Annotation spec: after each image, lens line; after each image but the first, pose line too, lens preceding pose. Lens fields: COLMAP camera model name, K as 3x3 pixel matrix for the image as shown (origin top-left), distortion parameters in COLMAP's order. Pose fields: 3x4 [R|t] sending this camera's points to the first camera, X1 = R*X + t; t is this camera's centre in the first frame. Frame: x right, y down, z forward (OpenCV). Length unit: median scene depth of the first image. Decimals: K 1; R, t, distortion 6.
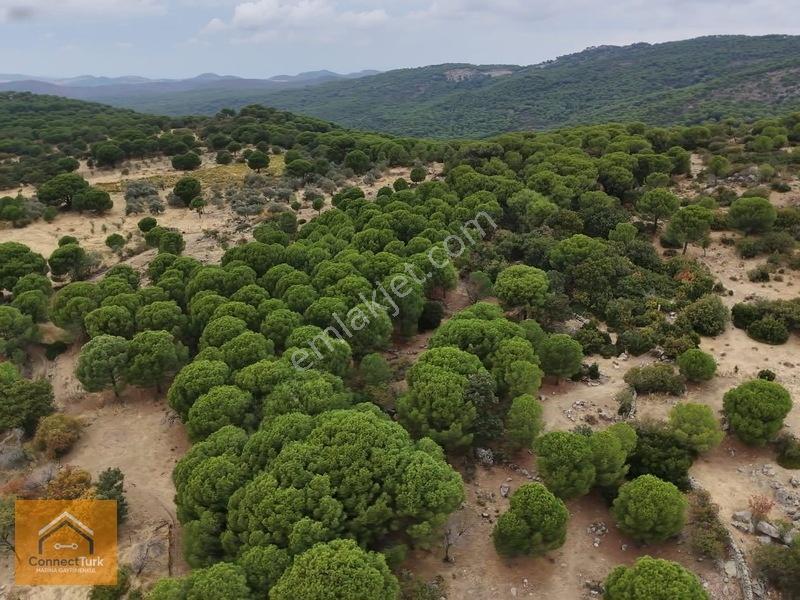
lens RADIAL K [[607.8, 0, 405.5], [0, 607.8, 297.7], [0, 0, 1]] dist [0.059952, -0.110617]
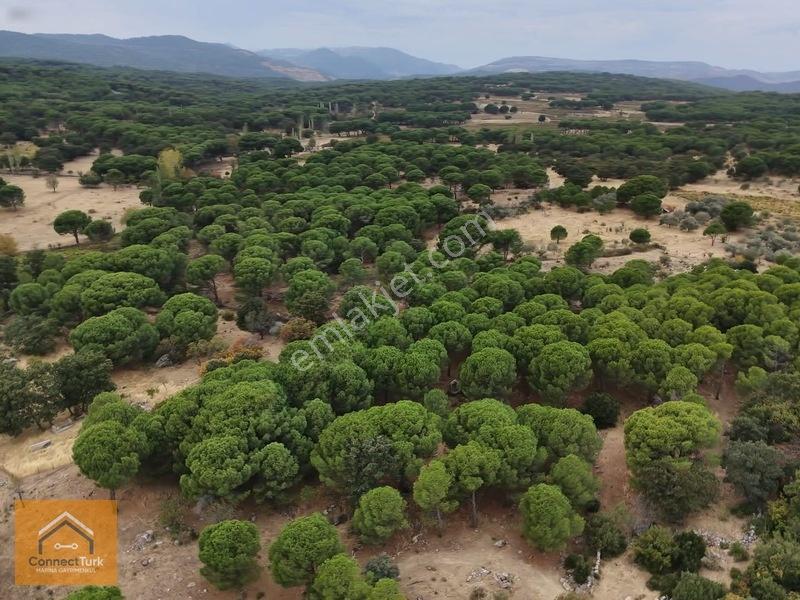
lens RADIAL K [[607.8, 0, 403.9], [0, 607.8, 304.7], [0, 0, 1]] dist [0.059952, -0.110617]
pose [[0.375257, 0.346755, -0.859618, 0.632242], [-0.334644, 0.915525, 0.223221, -0.206019], [0.864405, 0.203901, 0.459597, 0.415705]]
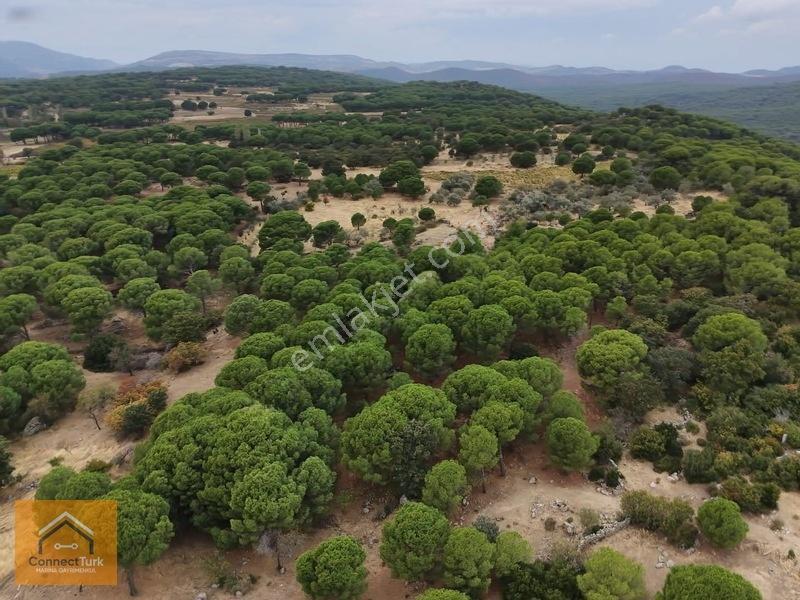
lens RADIAL K [[607.8, 0, 404.9], [0, 607.8, 301.8], [0, 0, 1]] dist [0.059952, -0.110617]
pose [[0.774686, 0.239659, -0.585171, 0.460855], [-0.229156, 0.968894, 0.093442, -0.107053], [0.589363, 0.061707, 0.805508, 0.144940]]
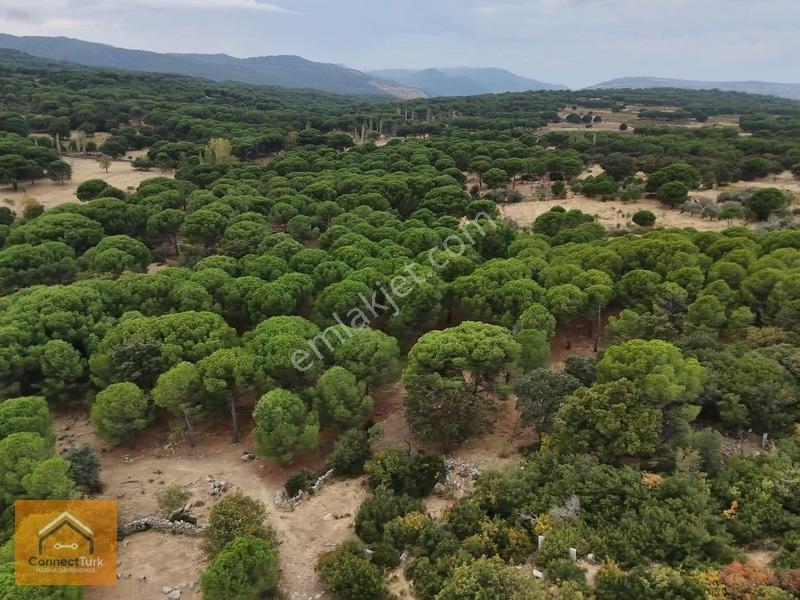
lens RADIAL K [[607.8, 0, 403.9], [0, 607.8, 304.5], [0, 0, 1]] dist [0.059952, -0.110617]
pose [[0.218595, 0.339005, -0.915036, 0.719974], [-0.354385, 0.901270, 0.249245, -0.193863], [0.909190, 0.269791, 0.317152, 0.769318]]
